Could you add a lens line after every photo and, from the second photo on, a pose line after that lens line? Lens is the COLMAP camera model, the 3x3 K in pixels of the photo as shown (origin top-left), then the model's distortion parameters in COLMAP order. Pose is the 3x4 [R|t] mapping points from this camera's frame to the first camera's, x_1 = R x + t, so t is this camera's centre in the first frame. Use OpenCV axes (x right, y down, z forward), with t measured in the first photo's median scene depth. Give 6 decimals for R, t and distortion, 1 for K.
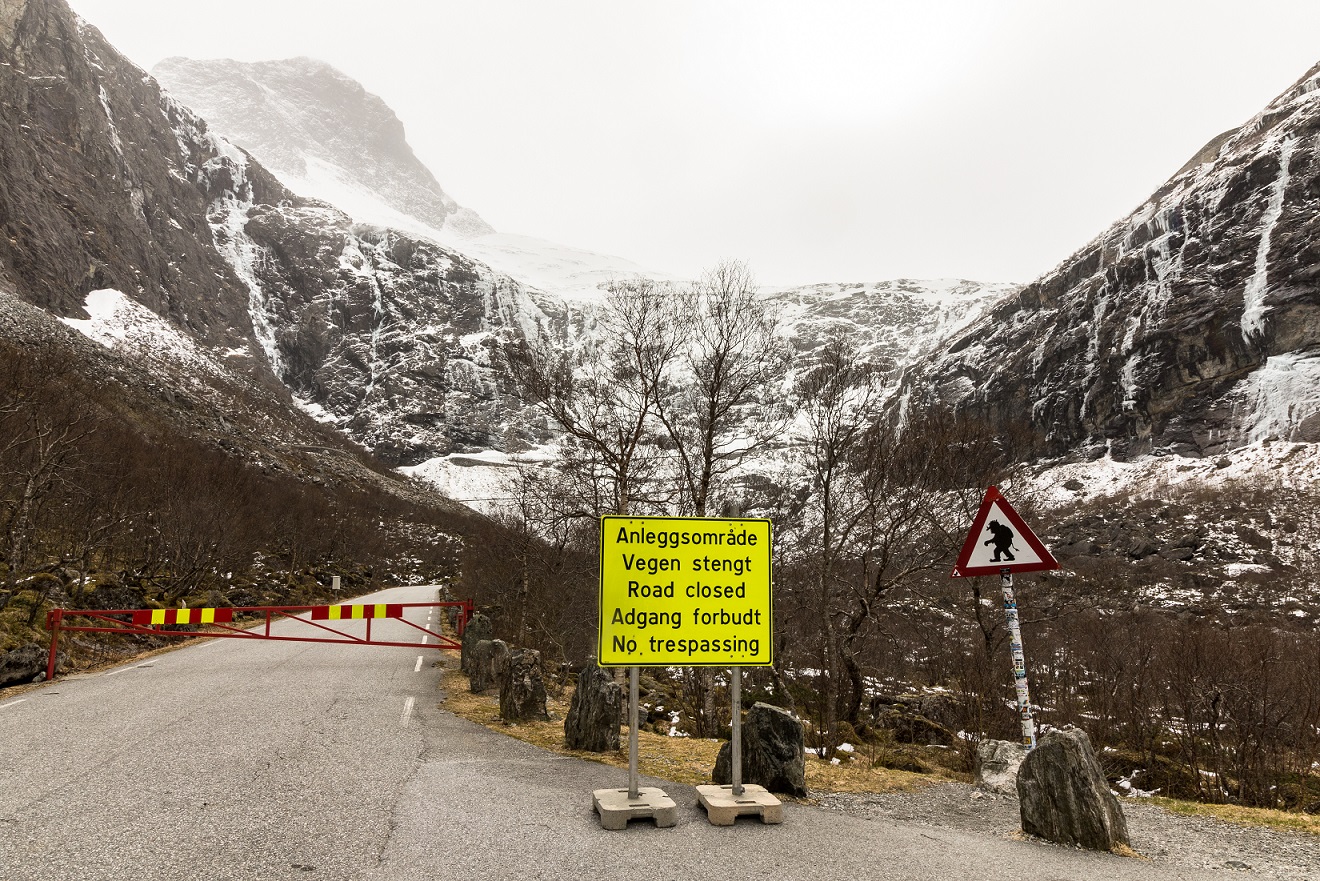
lens RADIAL K [[968.2, 0, 644.5], [0, 968.2, 458.3], [0, 0, 1]] dist [-0.138679, 0.088311]
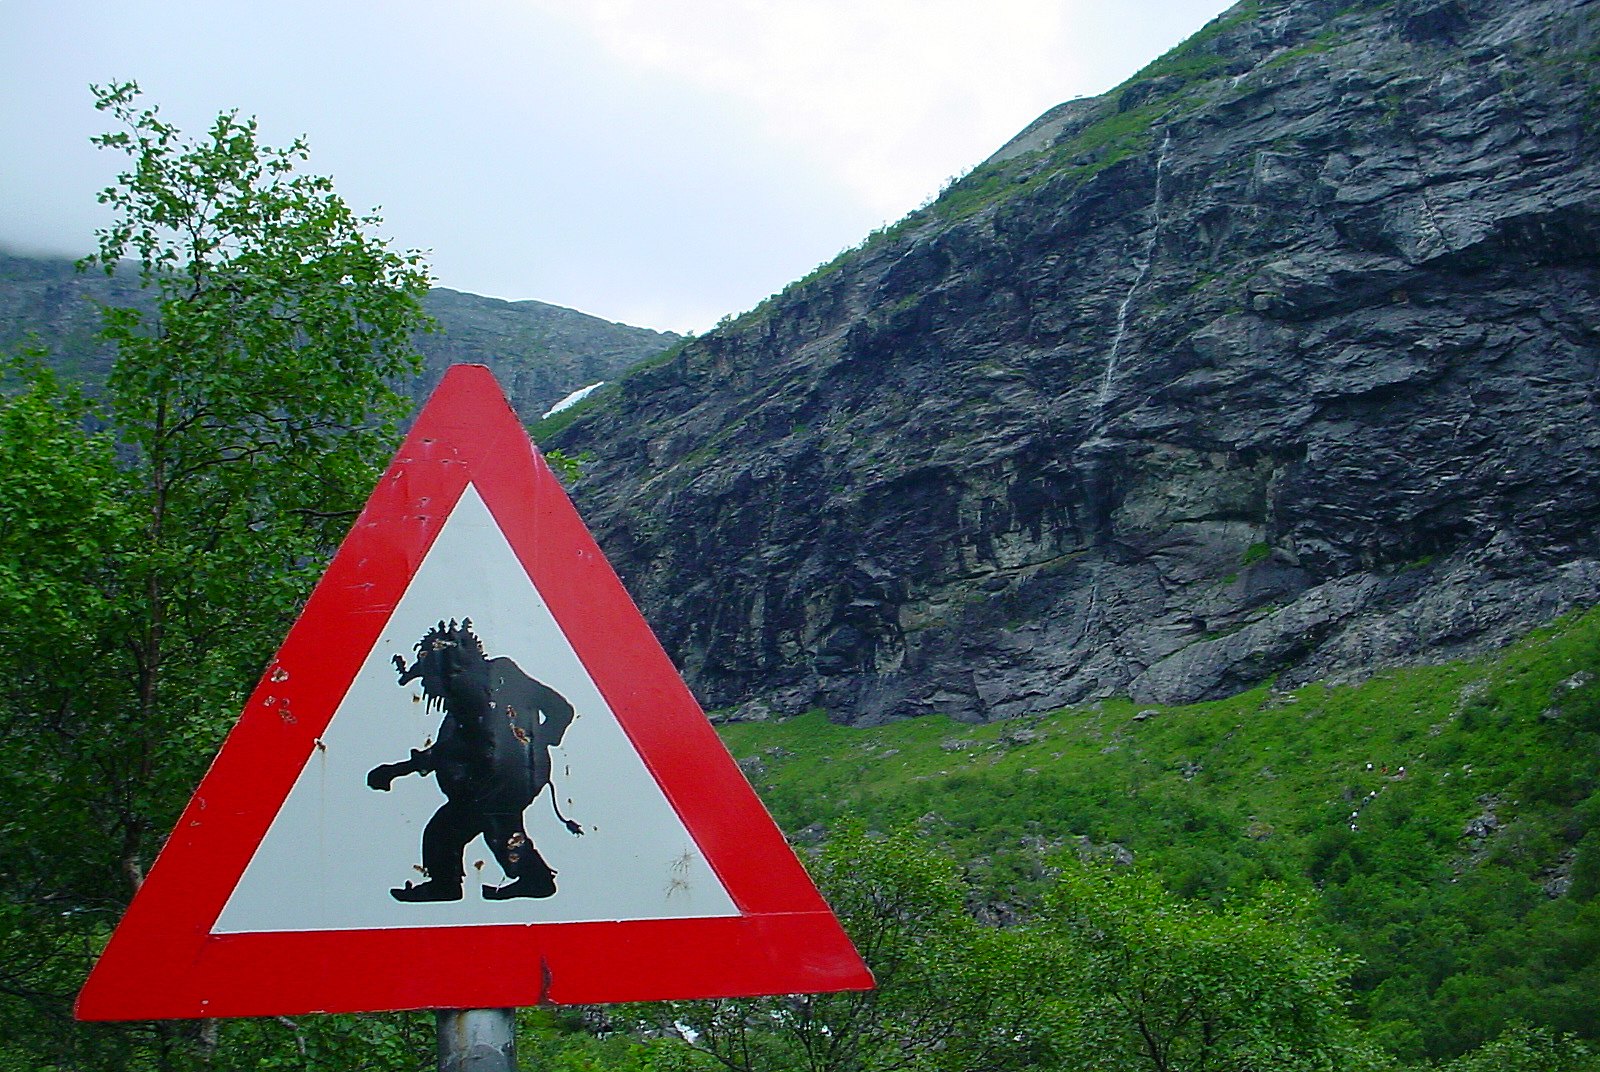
lens RADIAL K [[1173.6, 0, 781.2], [0, 1173.6, 557.6], [0, 0, 1]] dist [-0.138679, 0.088311]
pose [[0.883402, 0.146041, 0.445279, 0.199991], [-0.056001, 0.976290, -0.209098, 0.054909], [-0.465258, 0.159782, 0.870635, 0.491574]]
